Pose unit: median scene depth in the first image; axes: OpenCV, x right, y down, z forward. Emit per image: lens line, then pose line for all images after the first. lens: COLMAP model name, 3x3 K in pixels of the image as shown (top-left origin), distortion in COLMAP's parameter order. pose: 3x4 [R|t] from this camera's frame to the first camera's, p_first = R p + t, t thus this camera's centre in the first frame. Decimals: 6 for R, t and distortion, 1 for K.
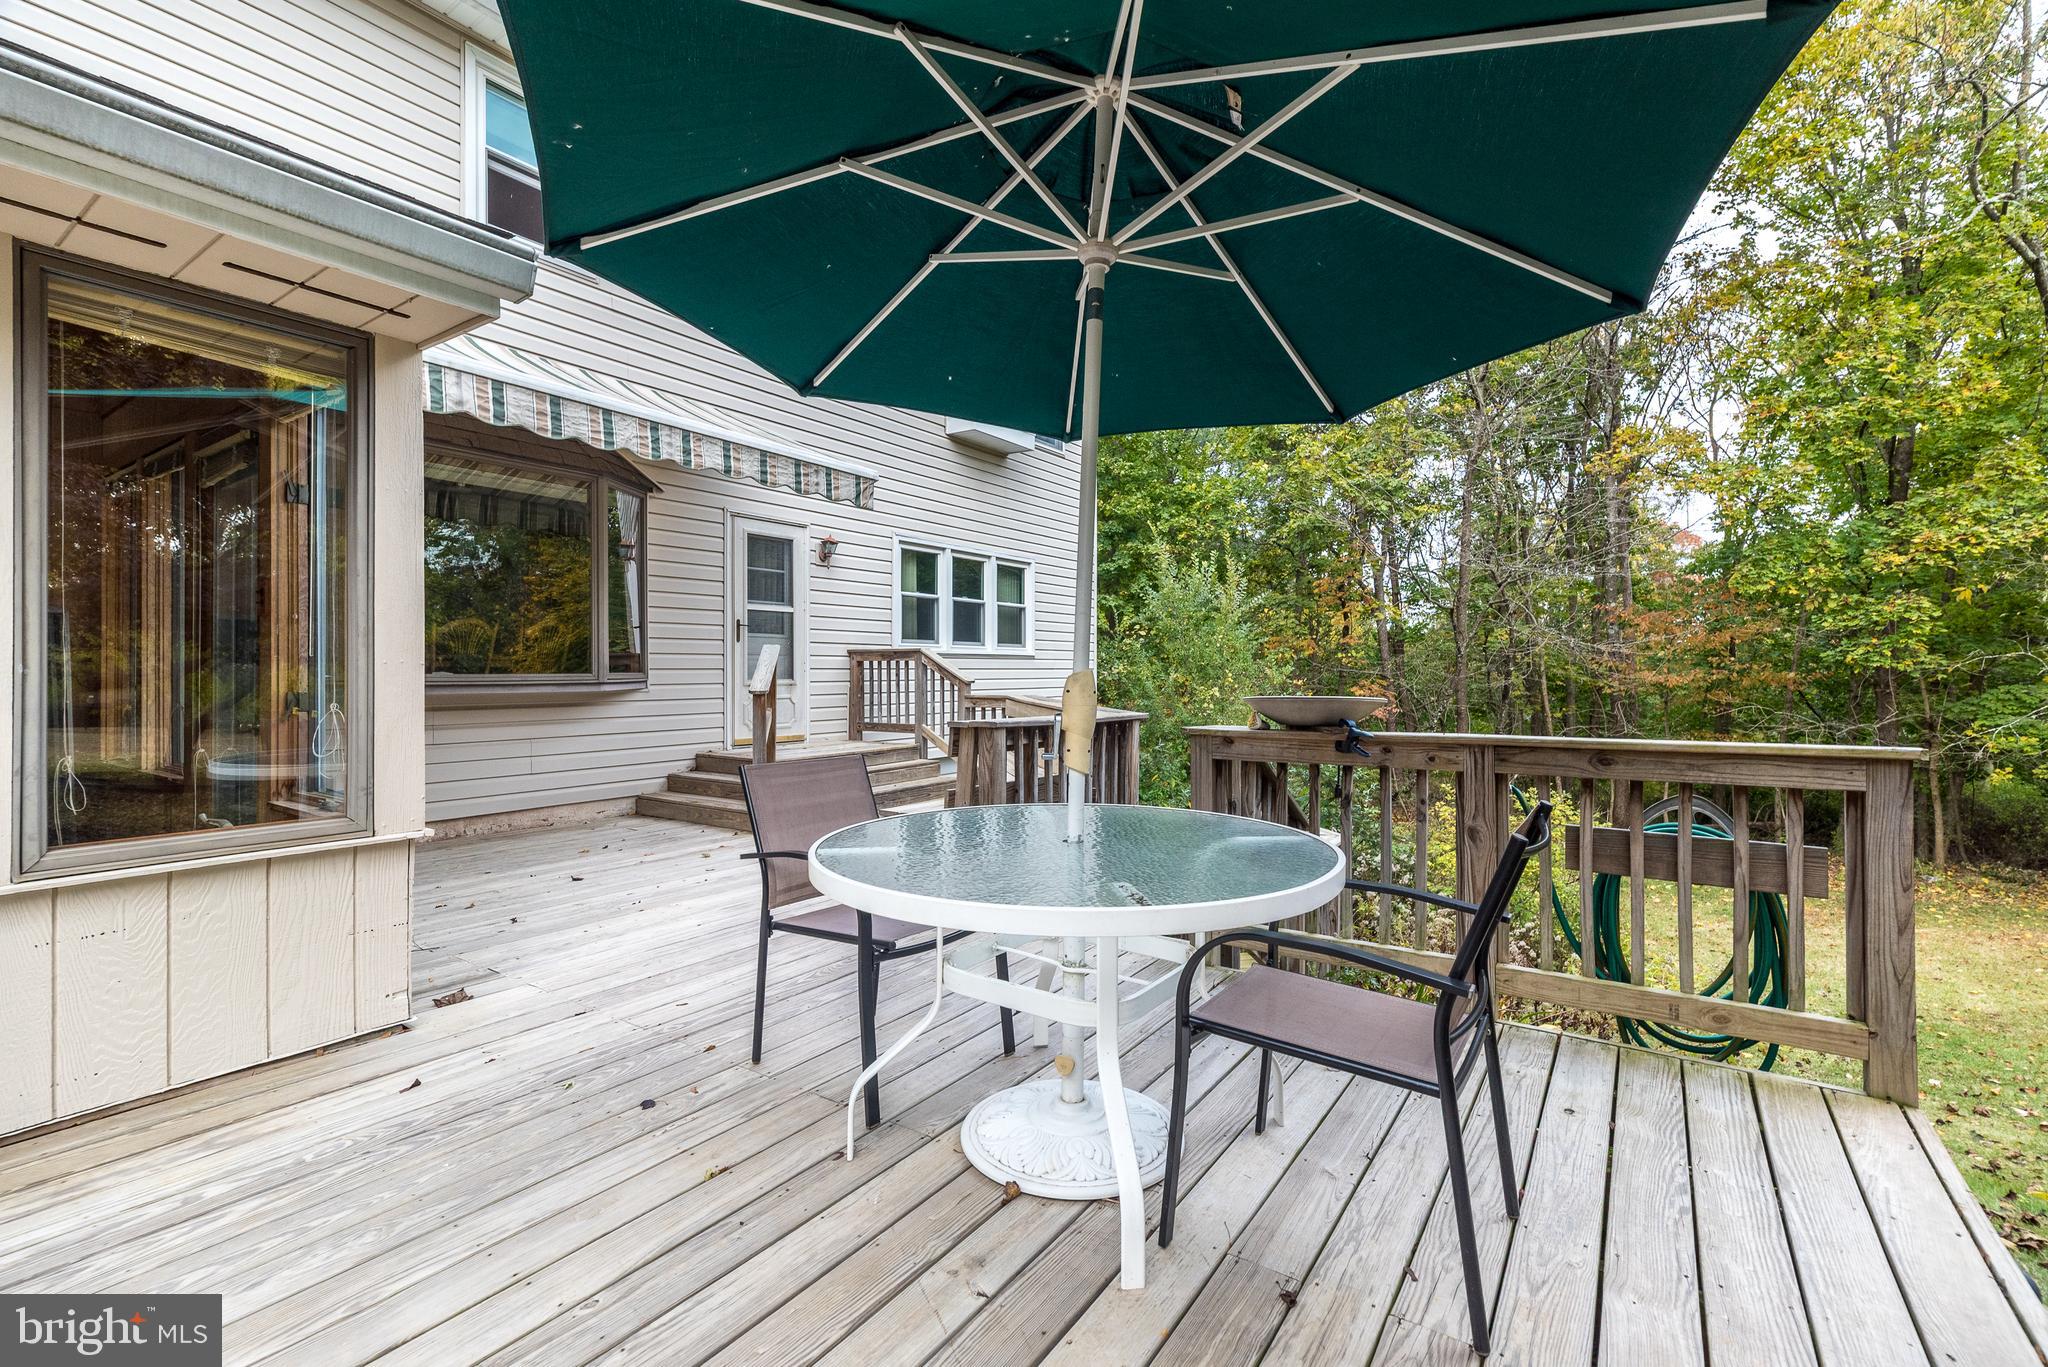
lens RADIAL K [[903.1, 0, 1022.4], [0, 903.1, 674.3], [0, 0, 1]] dist [0.007438, 0.000358]
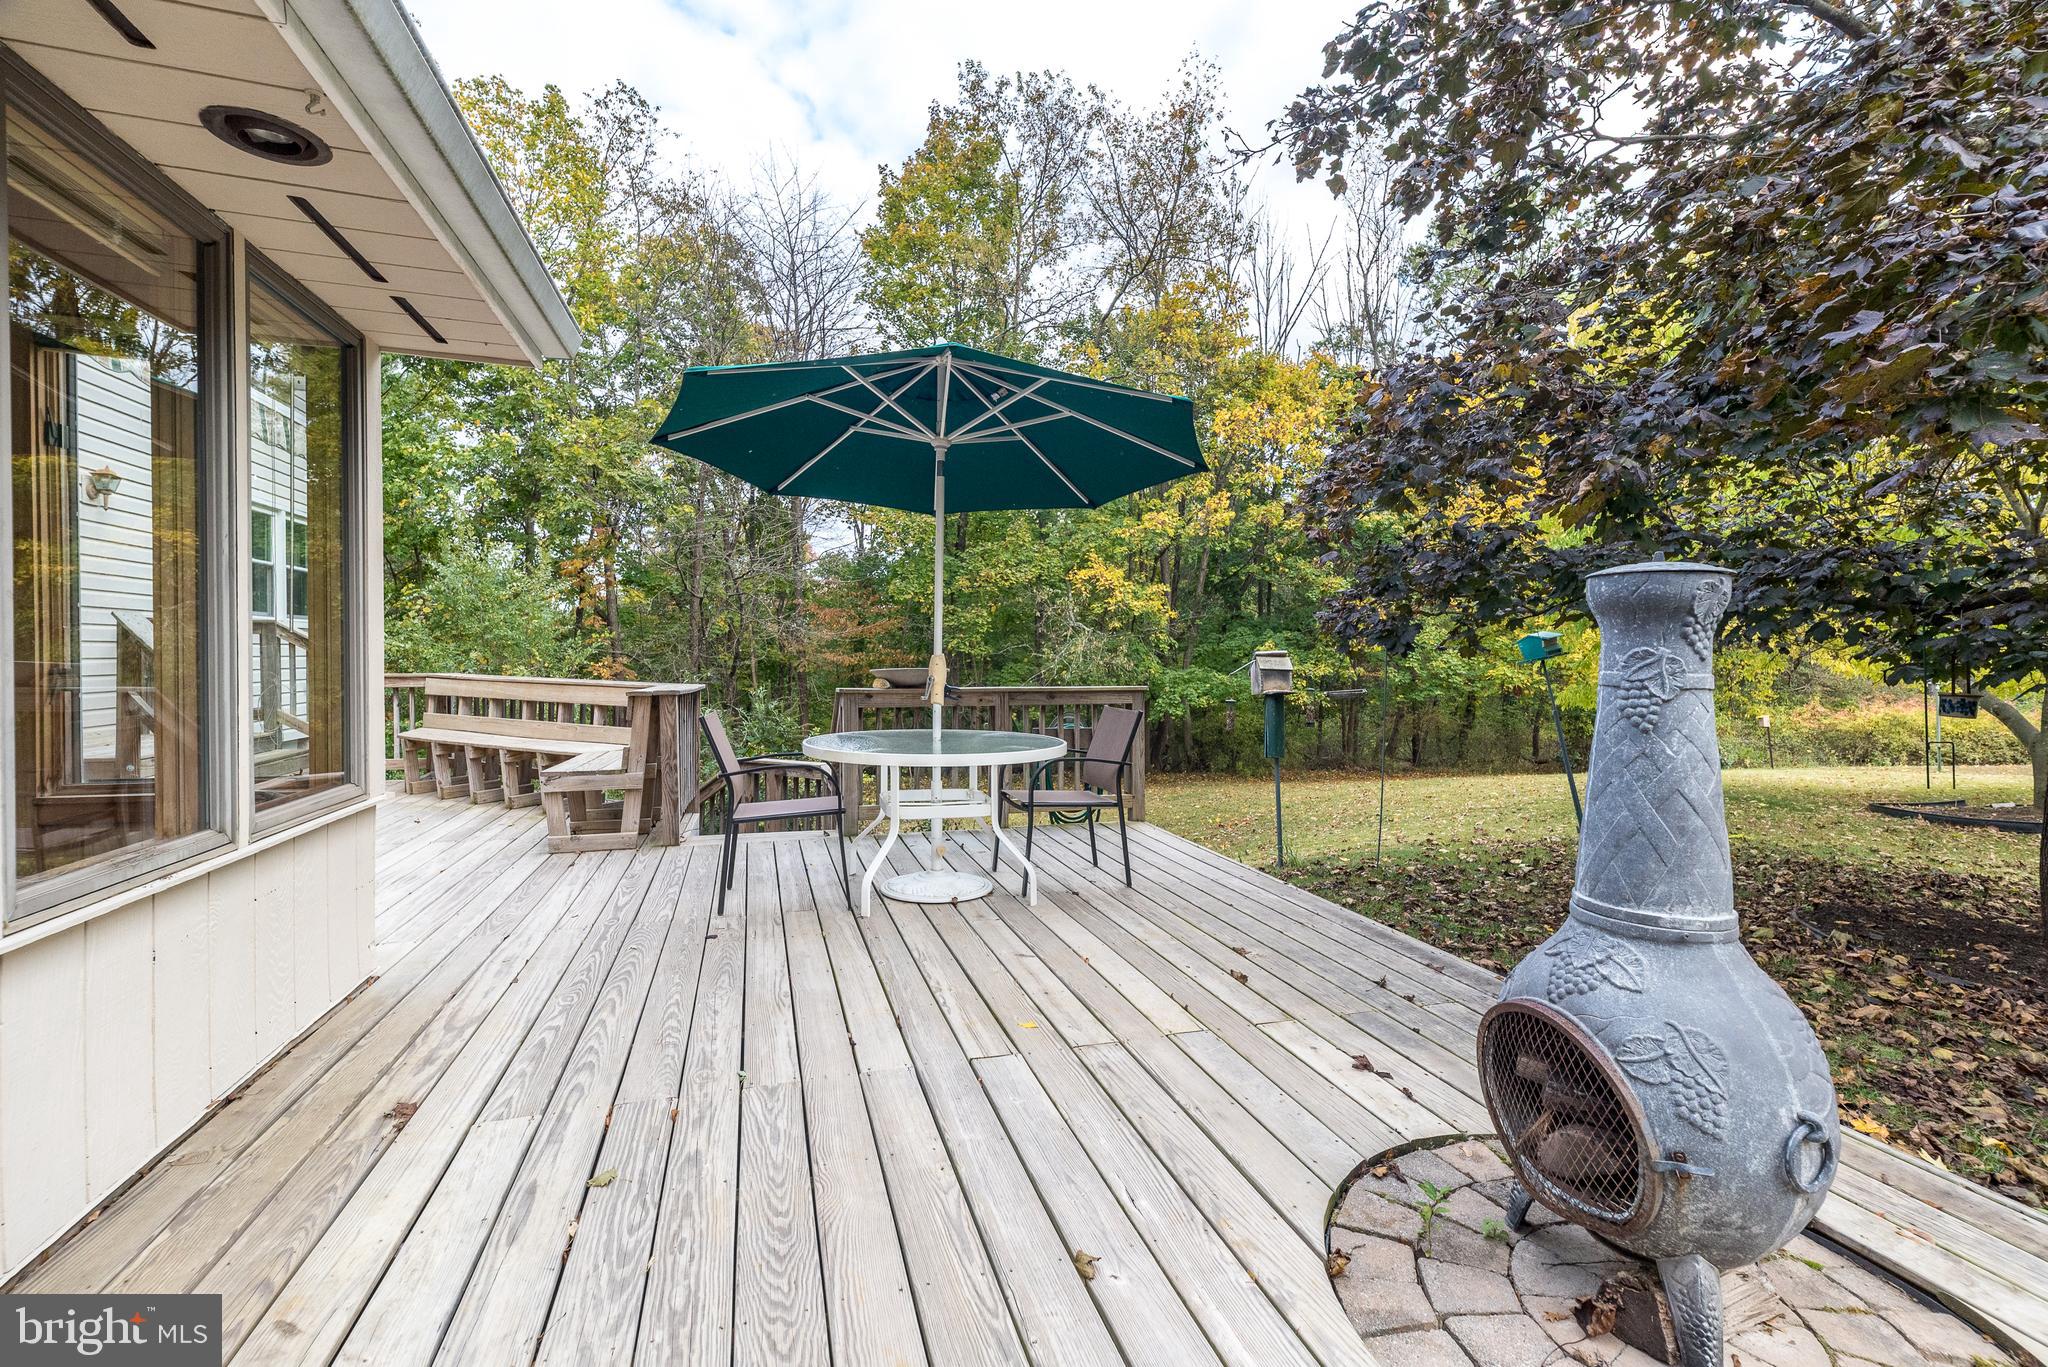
lens RADIAL K [[903.1, 0, 1023.8], [0, 903.1, 676.1], [0, 0, 1]] dist [0.007438, 0.000358]
pose [[0.620418, -0.011001, 0.784194, -1.243893], [-0.010158, 0.999705, 0.022061, -0.002484], [-0.784205, -0.021653, 0.620123, -0.337896]]
